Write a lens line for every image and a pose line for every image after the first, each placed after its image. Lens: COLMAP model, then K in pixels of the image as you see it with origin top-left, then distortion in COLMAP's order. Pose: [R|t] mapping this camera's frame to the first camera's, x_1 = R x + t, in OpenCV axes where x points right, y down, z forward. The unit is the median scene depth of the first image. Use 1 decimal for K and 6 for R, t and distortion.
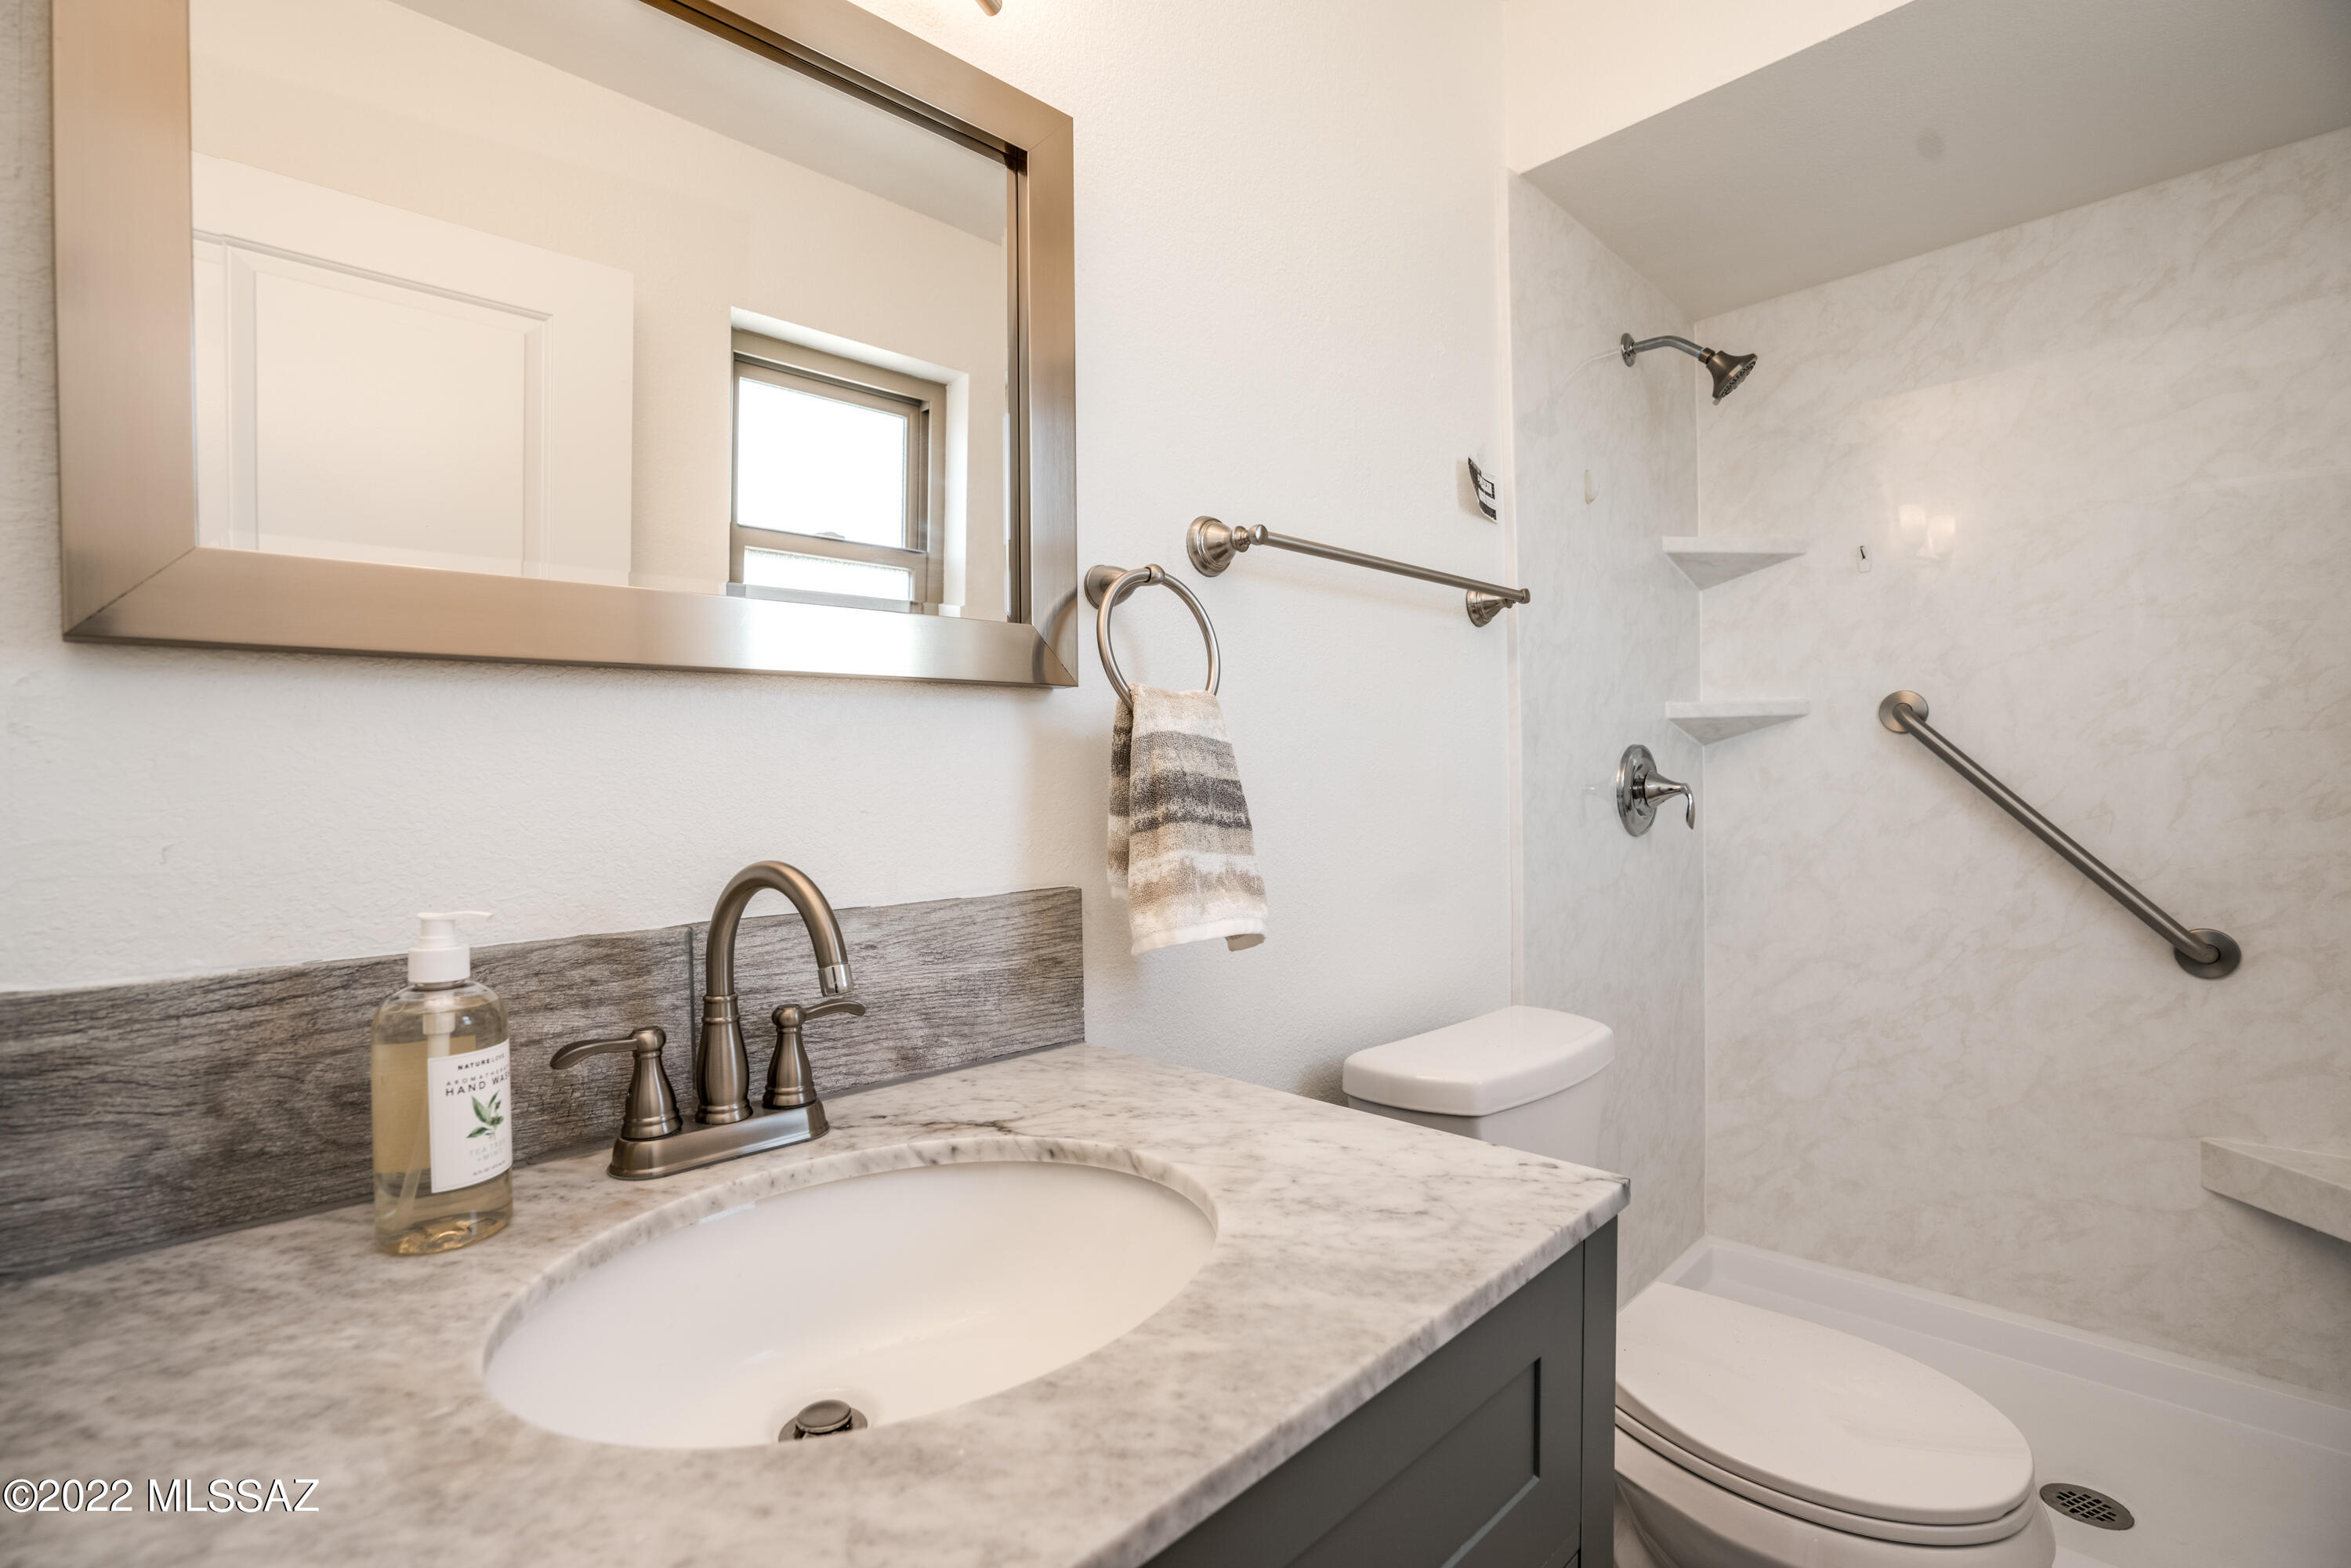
lens RADIAL K [[1082.7, 0, 1180.3], [0, 1082.7, 786.6], [0, 0, 1]] dist [-0.069194, 0.038962]
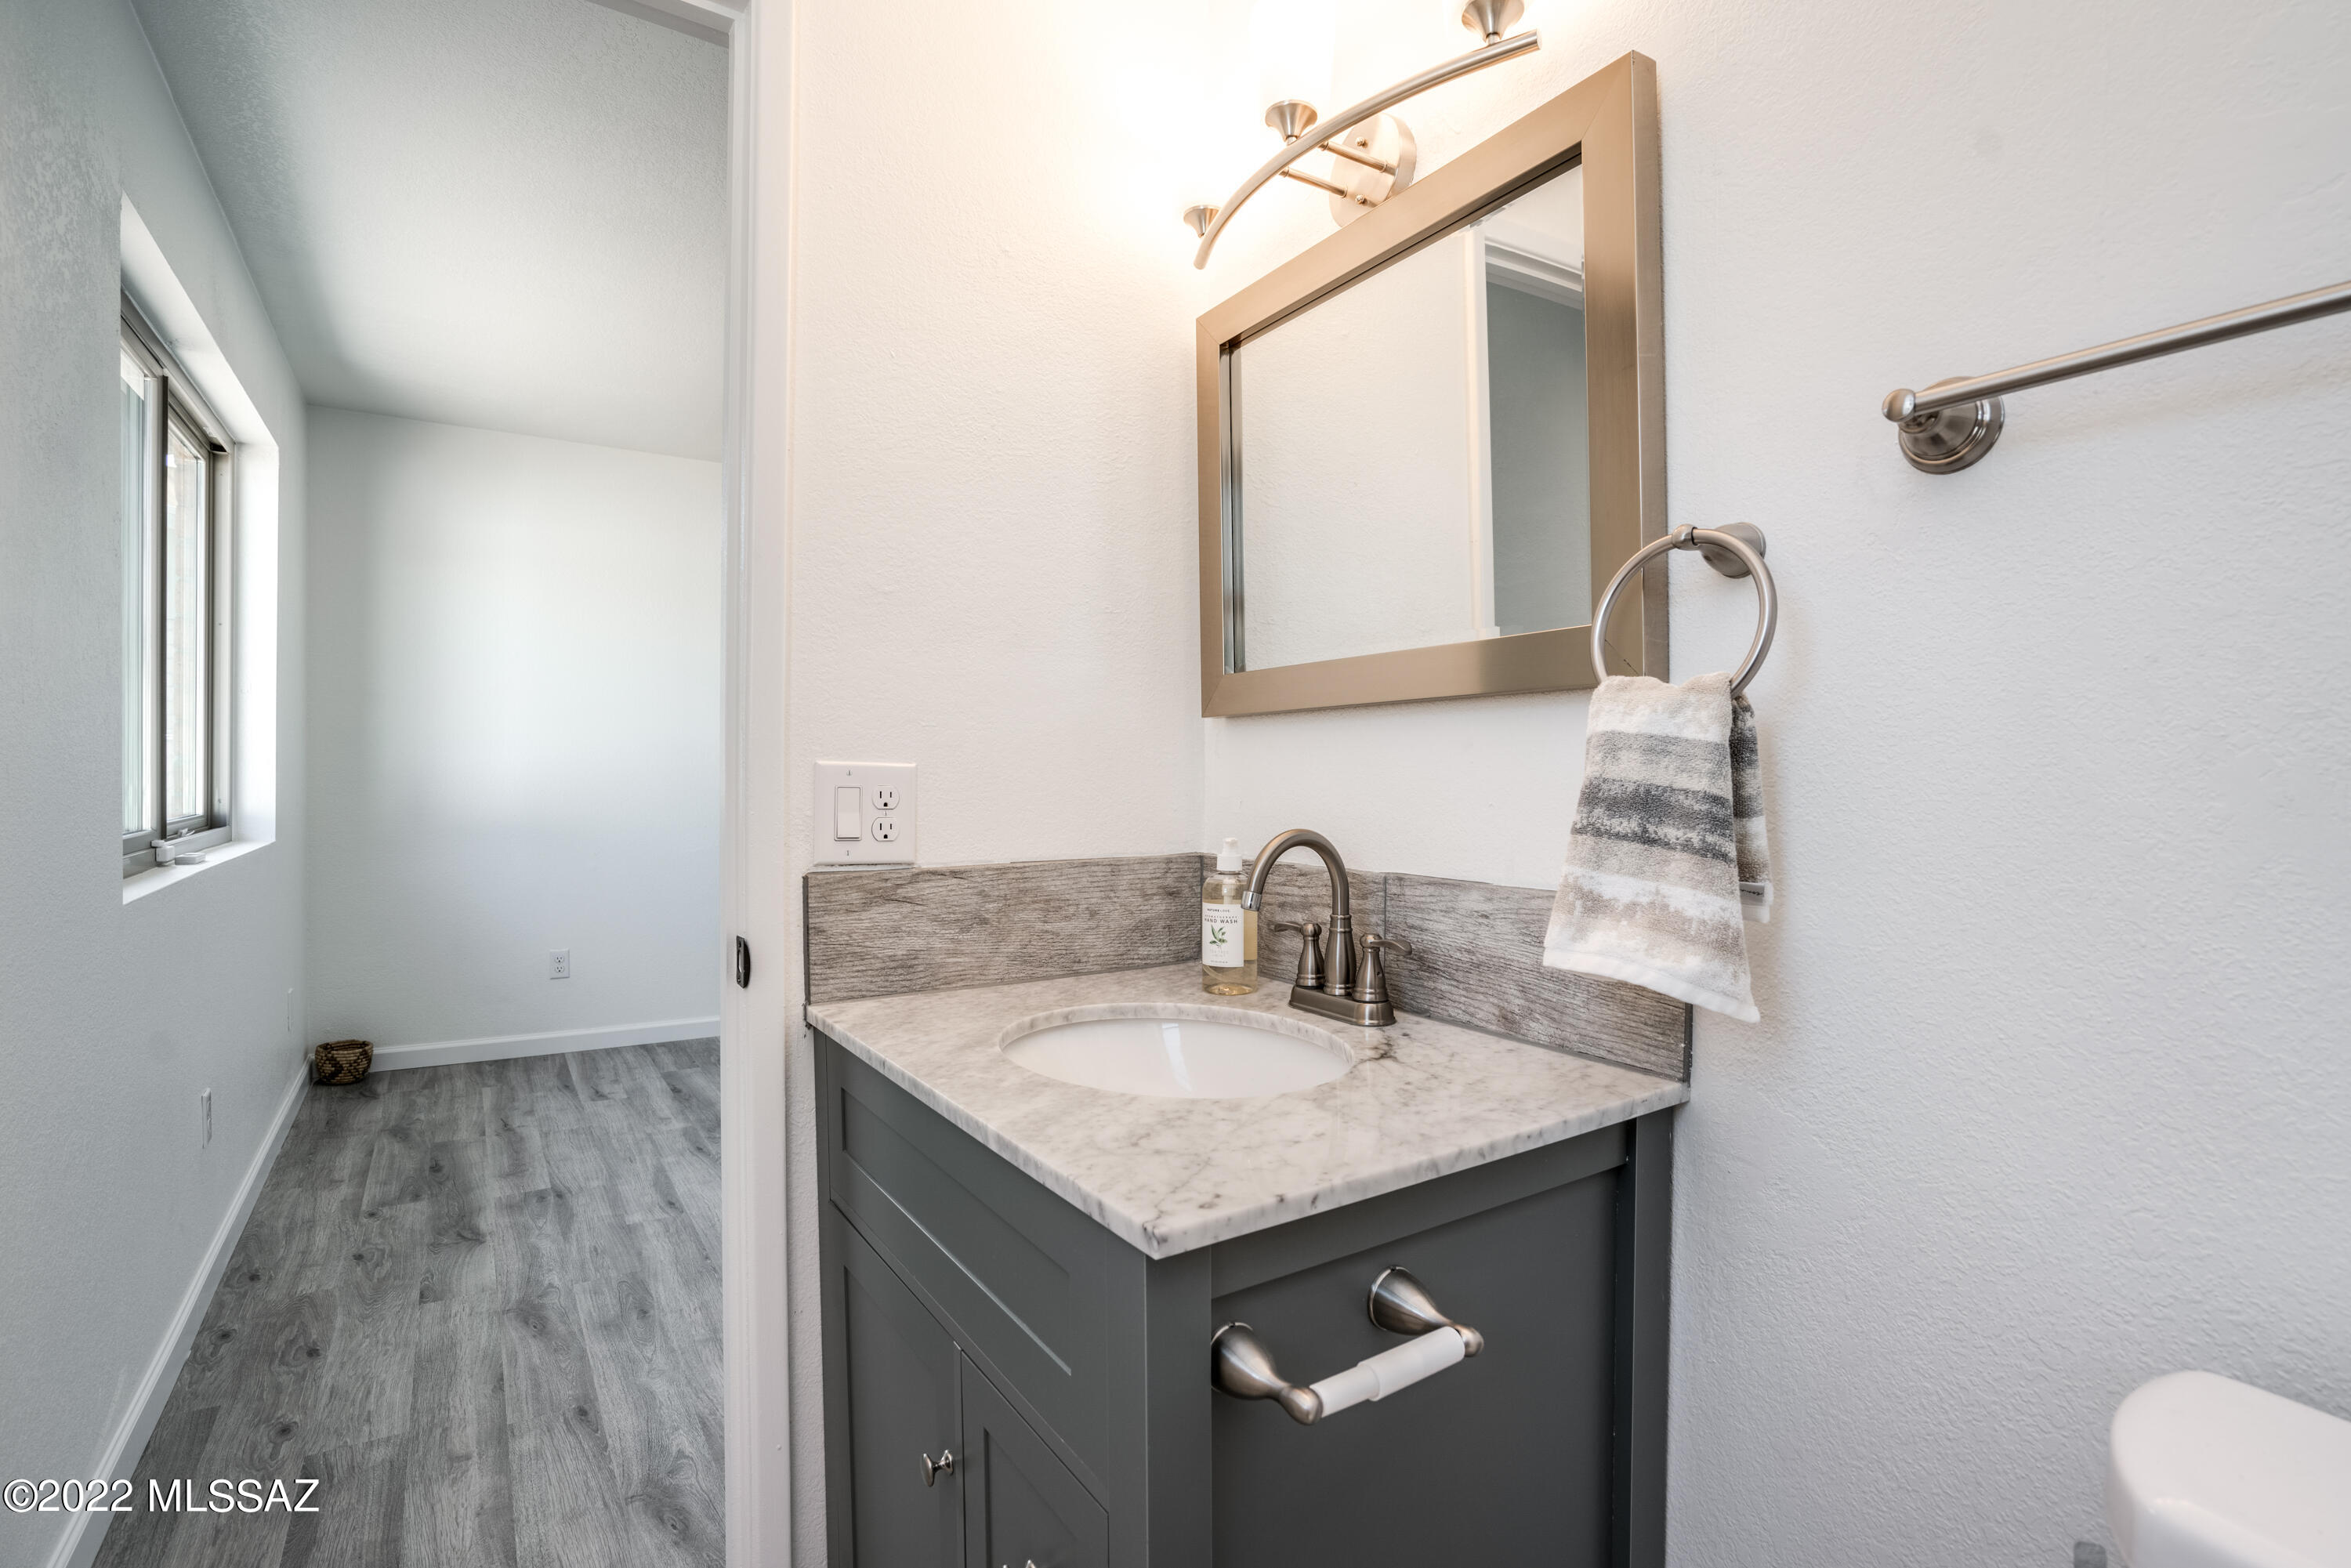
lens RADIAL K [[1129.2, 0, 1158.1], [0, 1129.2, 772.8], [0, 0, 1]] dist [-0.018686, 0.000161]
pose [[-0.234199, 0.017168, -0.972037, 0.959569], [0.003989, 0.999853, 0.016698, -0.034159], [0.972181, 0.000034, -0.234233, 0.863595]]
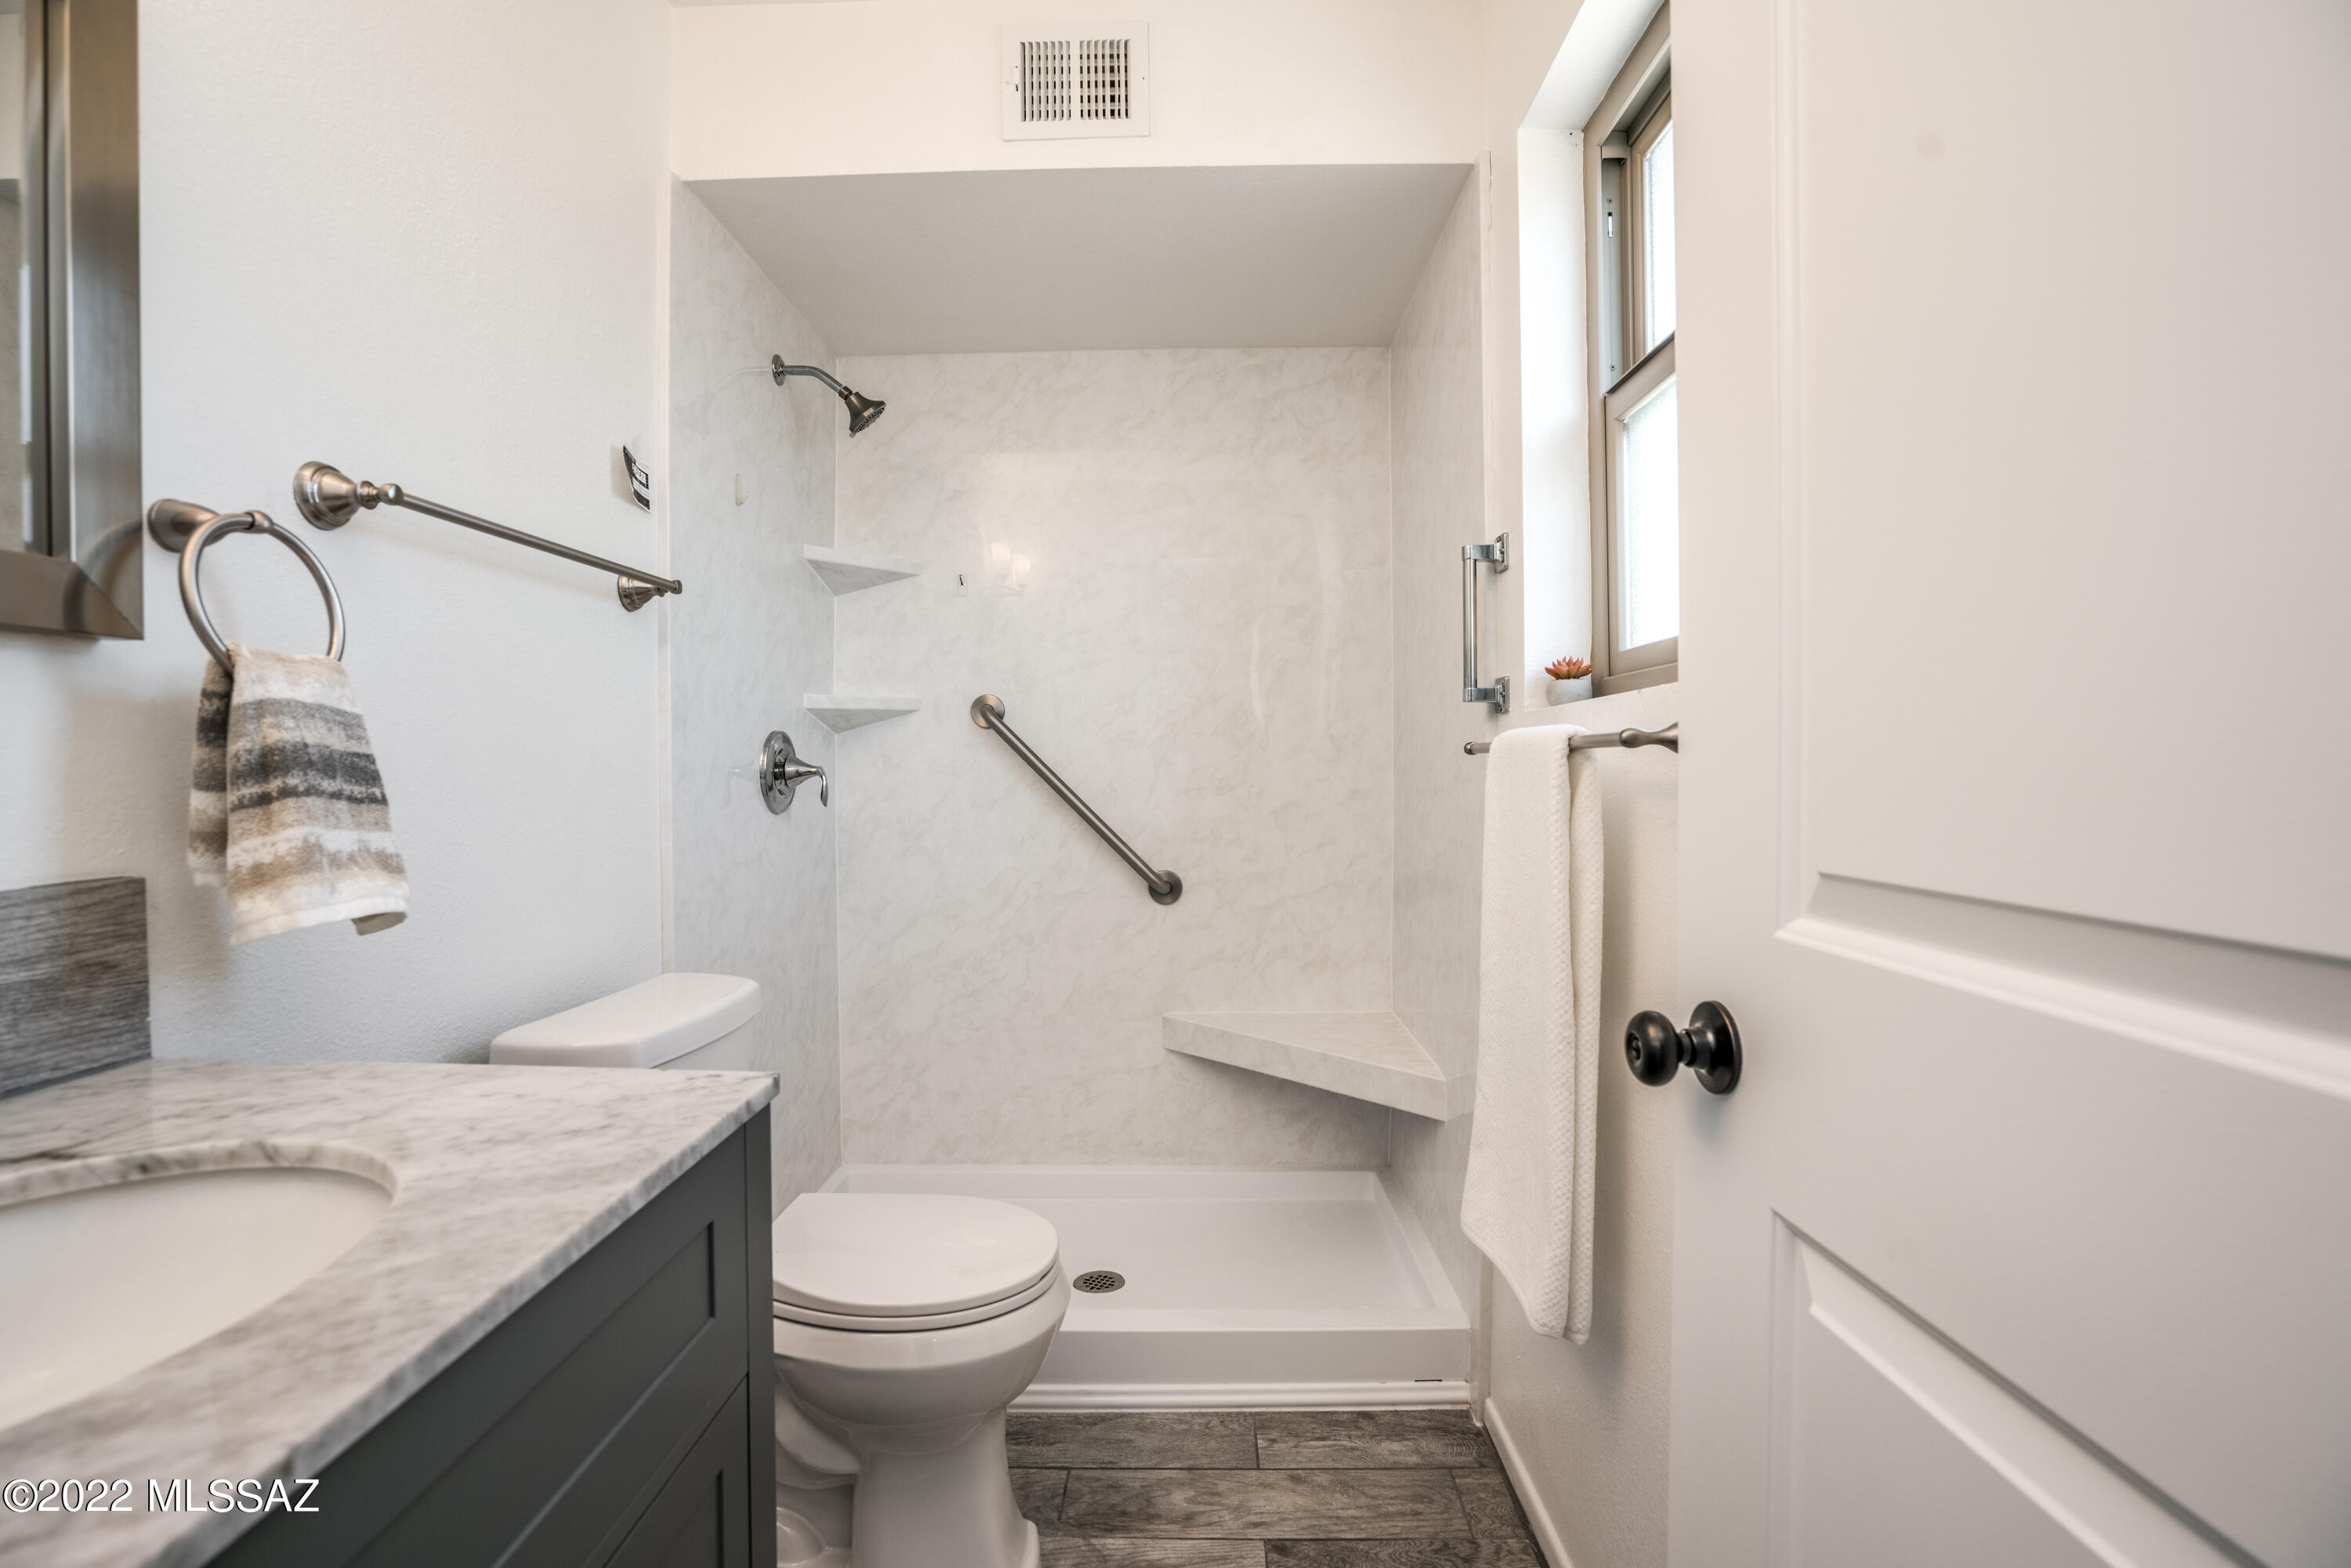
lens RADIAL K [[1077.6, 0, 1174.9], [0, 1077.6, 784.4], [0, 0, 1]] dist [-0.061488, 0.024891]
pose [[0.724170, -0.000359, 0.689621, -0.074378], [-0.006488, 0.999952, 0.007335, 0.010394], [-0.689591, -0.009786, 0.724133, -0.161135]]
